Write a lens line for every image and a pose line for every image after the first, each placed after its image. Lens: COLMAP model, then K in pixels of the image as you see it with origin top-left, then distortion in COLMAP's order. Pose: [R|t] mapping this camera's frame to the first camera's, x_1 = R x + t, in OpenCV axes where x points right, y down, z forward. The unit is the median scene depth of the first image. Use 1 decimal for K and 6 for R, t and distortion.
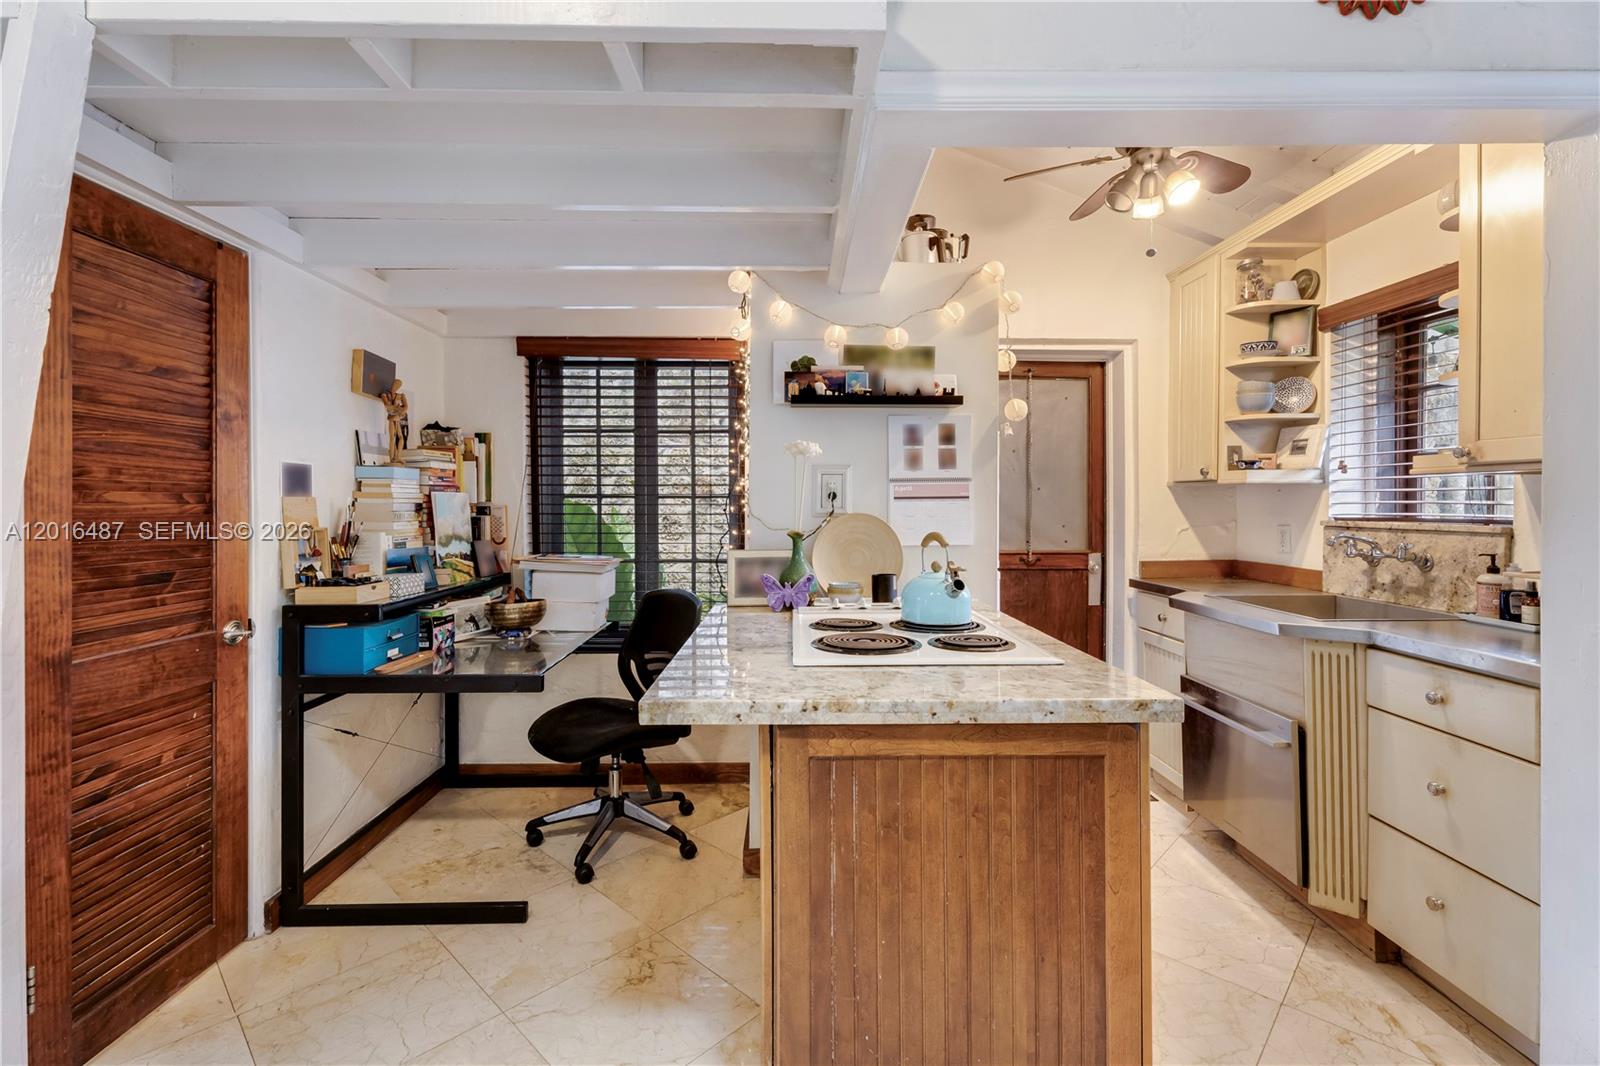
lens RADIAL K [[714.6, 0, 795.1], [0, 714.6, 505.0], [0, 0, 1]] dist [0.003013, 0.000419]
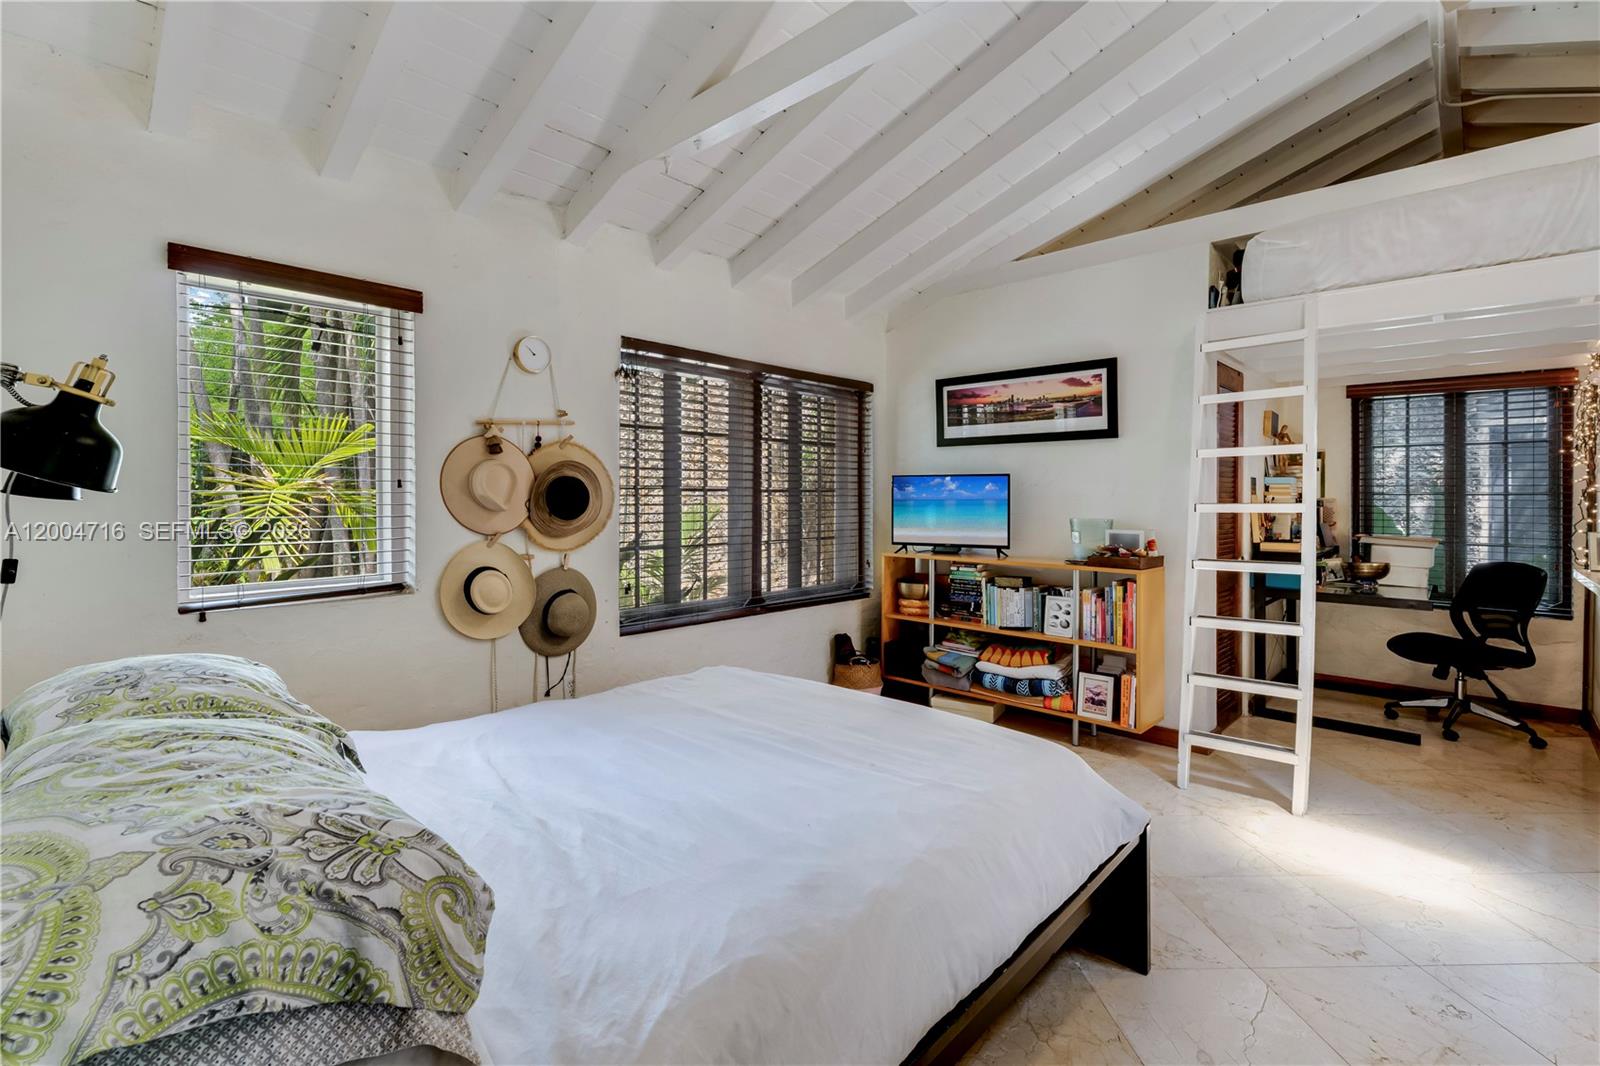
lens RADIAL K [[720.1, 0, 797.5], [0, 720.1, 496.6], [0, 0, 1]] dist [0.002908, 0.000780]
pose [[0.717763, 0.001319, -0.696286, -0.192552], [-0.003971, 0.999990, -0.002199, 0.000682], [0.696276, 0.004343, 0.717761, -0.995276]]
